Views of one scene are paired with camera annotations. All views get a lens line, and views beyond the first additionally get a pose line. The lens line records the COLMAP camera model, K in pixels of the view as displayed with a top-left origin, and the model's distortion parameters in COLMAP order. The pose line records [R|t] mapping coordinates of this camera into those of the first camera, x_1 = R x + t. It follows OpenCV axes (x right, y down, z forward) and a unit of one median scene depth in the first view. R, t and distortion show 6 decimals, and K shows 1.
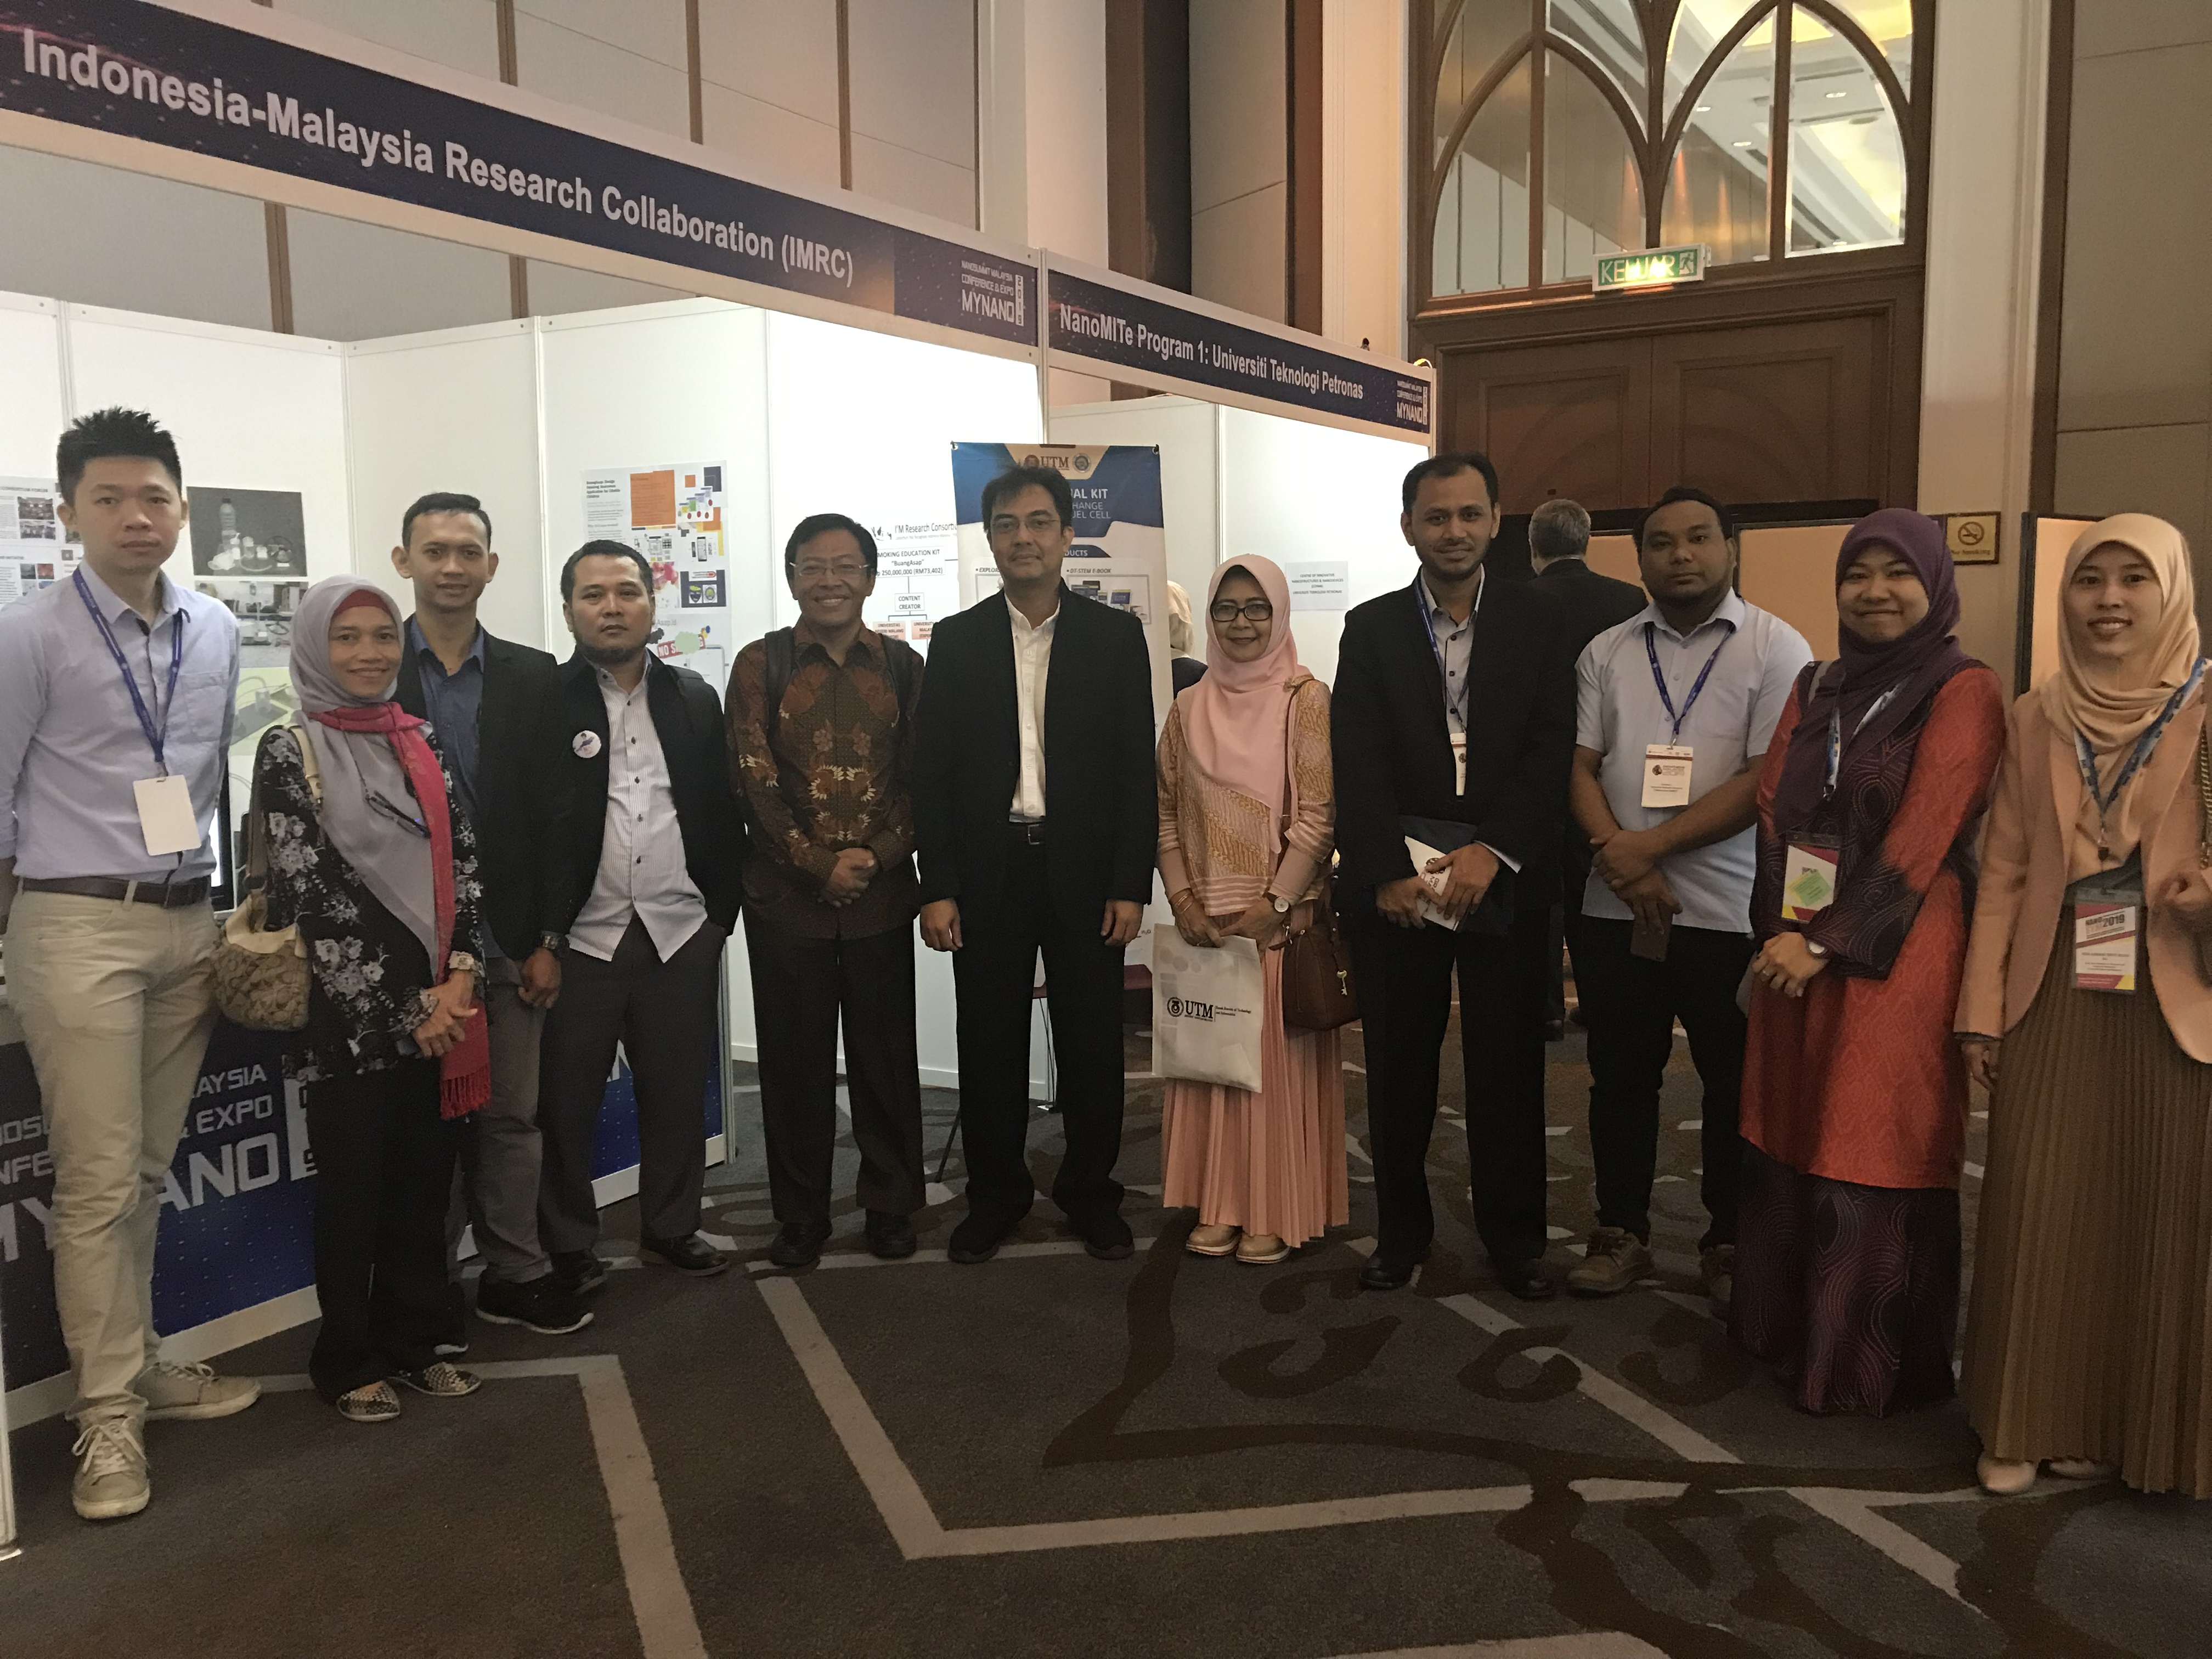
lens RADIAL K [[1594.5, 0, 1105.9], [0, 1594.5, 791.4], [0, 0, 1]] dist [0.002702, 0.025373]
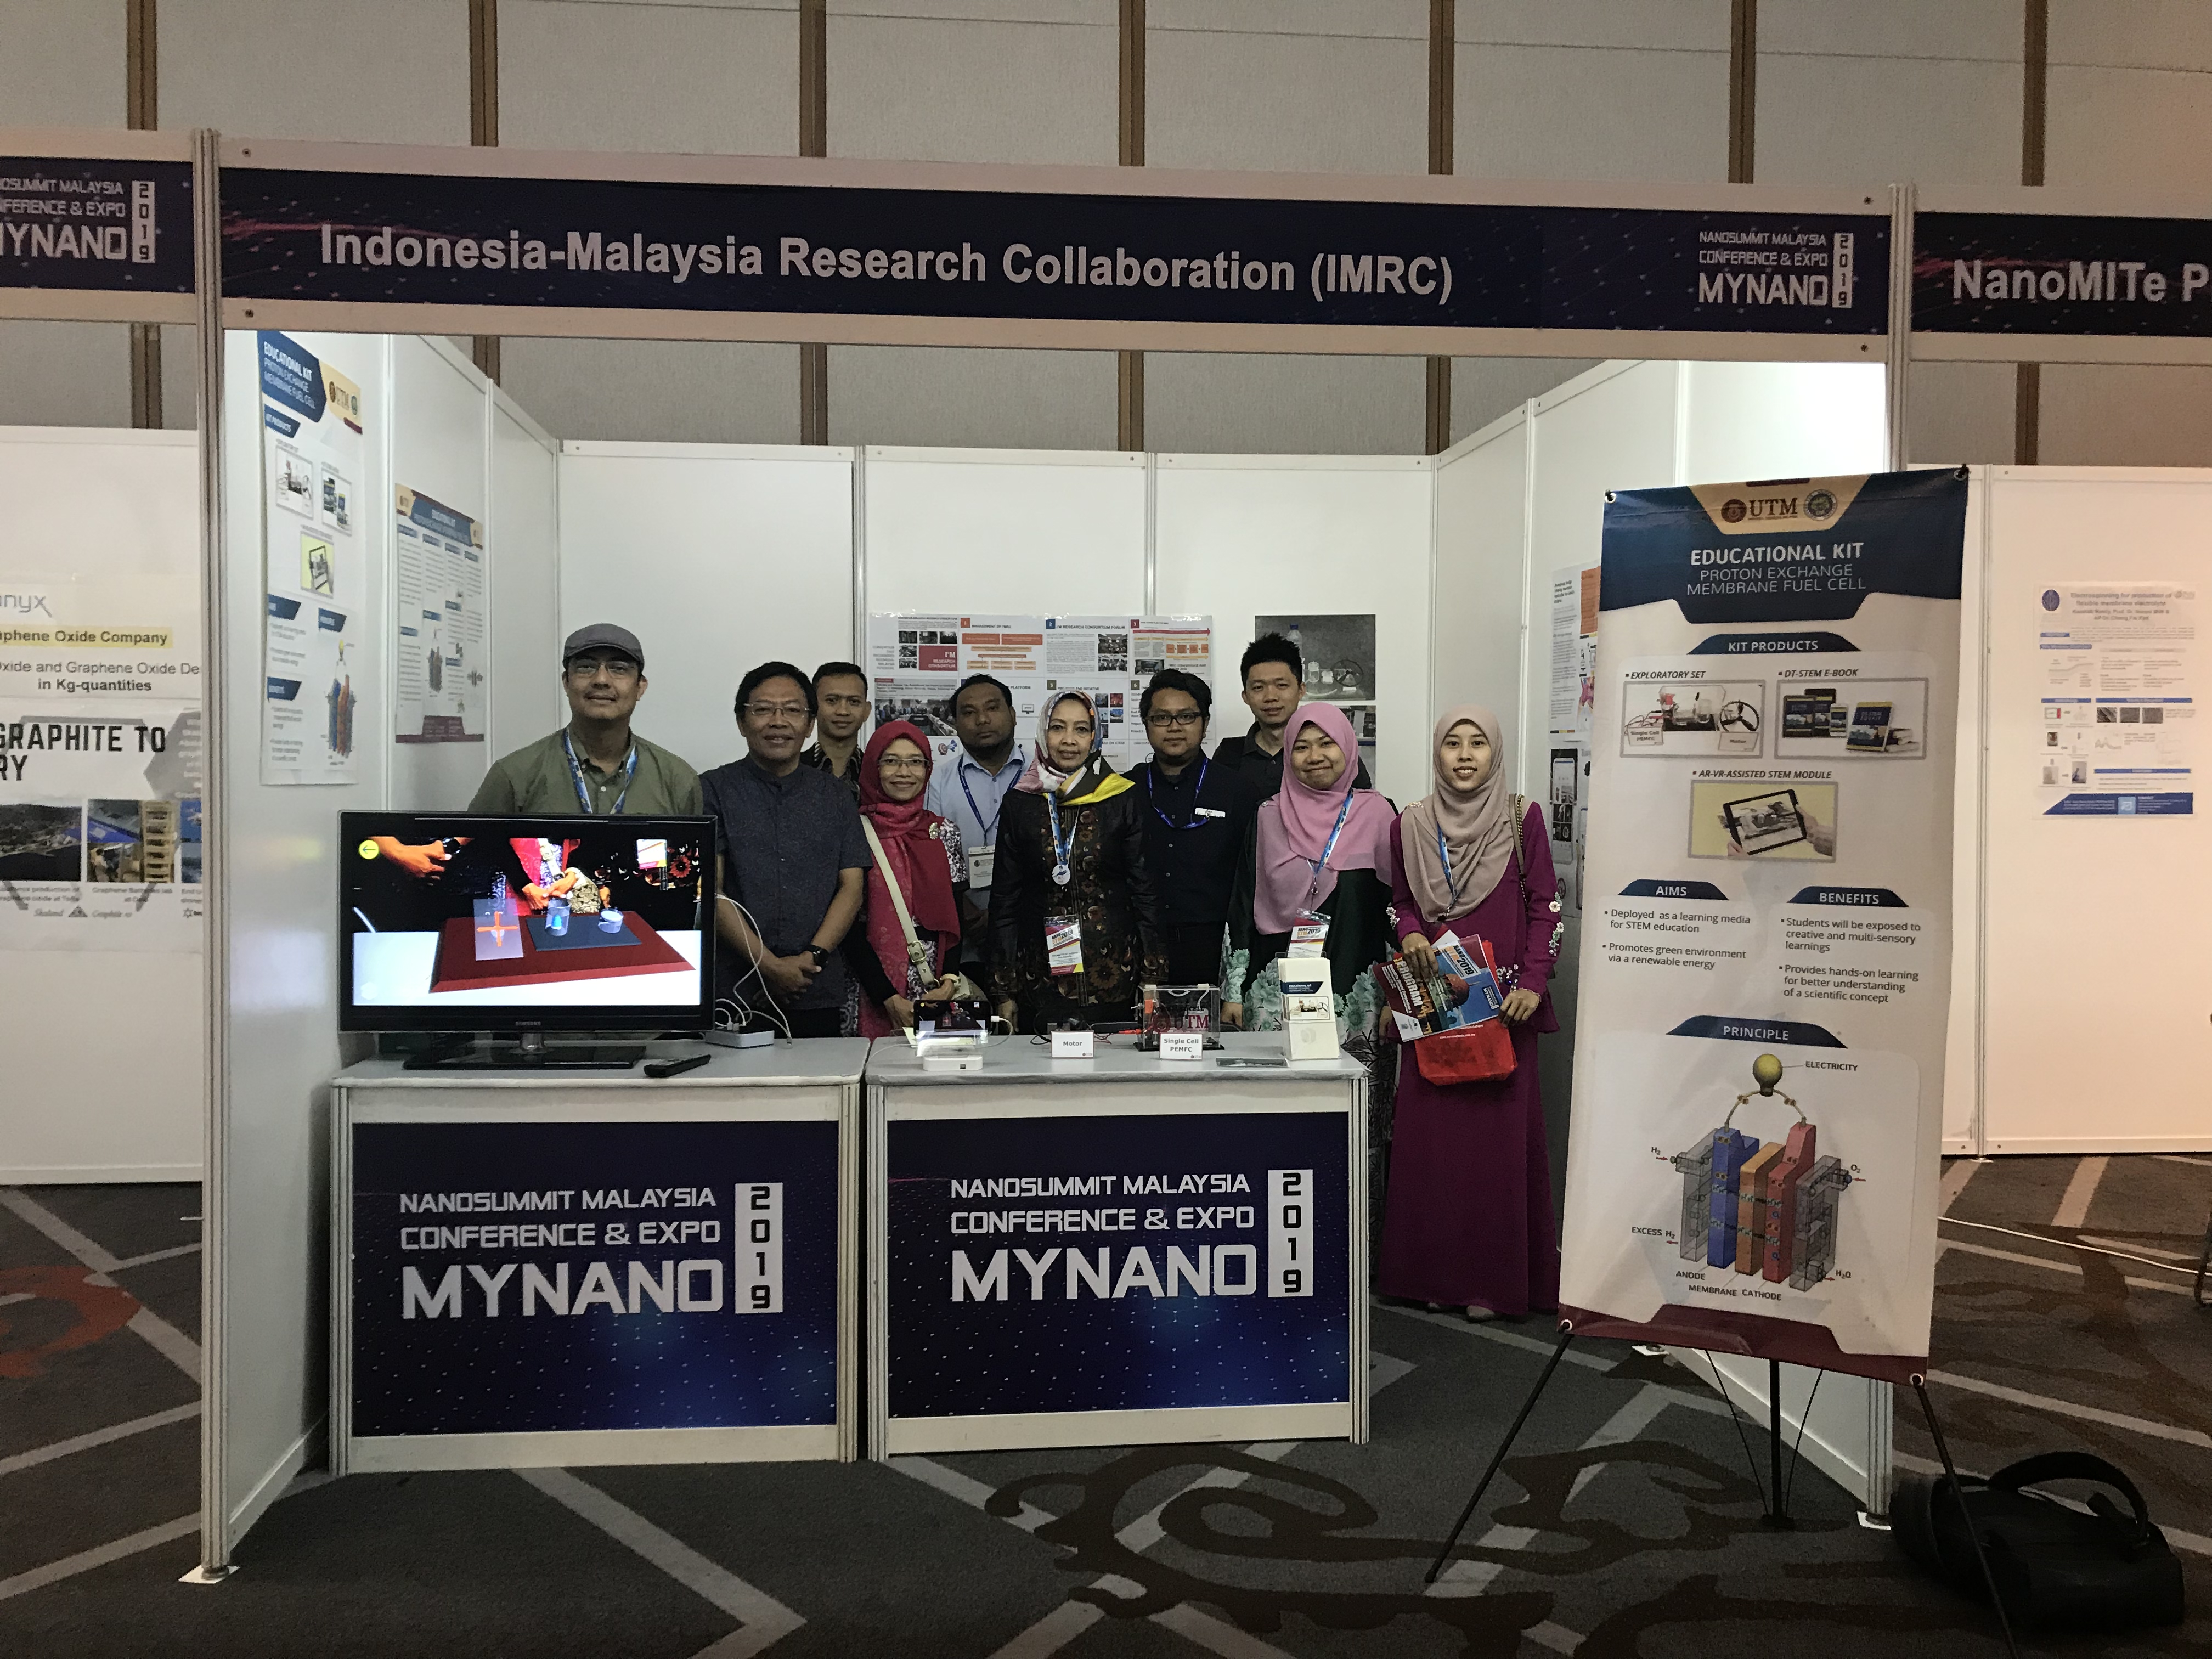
lens RADIAL K [[1594.5, 0, 1105.9], [0, 1594.5, 791.4], [0, 0, 1]] dist [0.002702, 0.025373]
pose [[0.635142, 0.030655, -0.771787, 0.391135], [-0.086694, 0.995728, -0.031795, -0.066401], [0.767515, 0.087104, 0.635086, 0.529511]]
